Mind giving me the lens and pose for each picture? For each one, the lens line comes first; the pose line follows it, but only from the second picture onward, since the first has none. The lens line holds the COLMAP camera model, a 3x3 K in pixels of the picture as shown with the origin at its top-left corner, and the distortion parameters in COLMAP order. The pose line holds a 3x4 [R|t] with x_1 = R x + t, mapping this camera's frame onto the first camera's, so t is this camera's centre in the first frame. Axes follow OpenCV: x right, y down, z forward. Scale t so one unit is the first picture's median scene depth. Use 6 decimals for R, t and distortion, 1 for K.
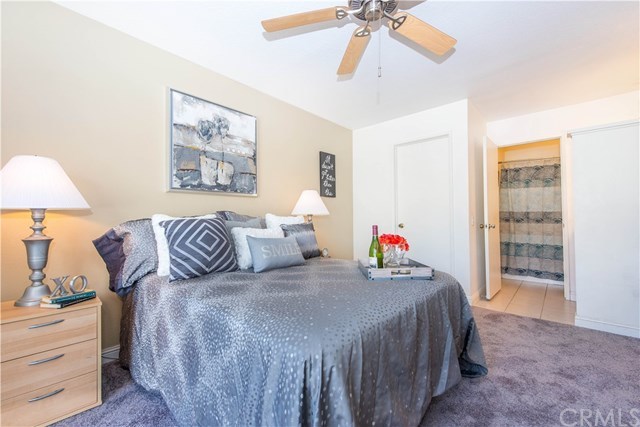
lens RADIAL K [[265.5, 0, 325.7], [0, 265.5, 215.4], [0, 0, 1]] dist [0.009892, -0.001789]
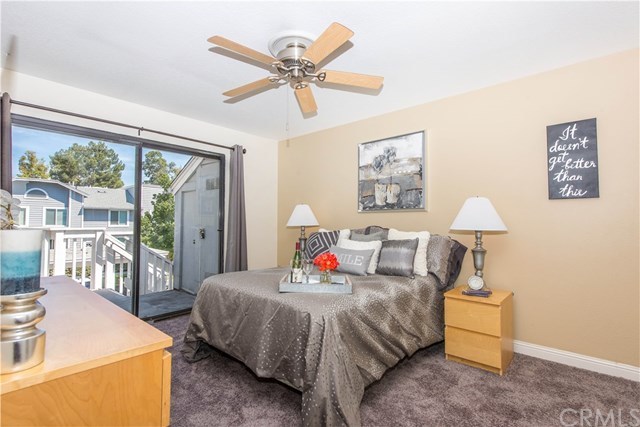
lens RADIAL K [[311.2, 0, 320.4], [0, 311.2, 214.2], [0, 0, 1]] dist [0.011724, -0.001769]
pose [[-0.009256, -0.031884, -0.999449, 1.000254], [0.001264, 0.999490, -0.031897, -0.023095], [0.999956, -0.001559, -0.009211, 0.690380]]
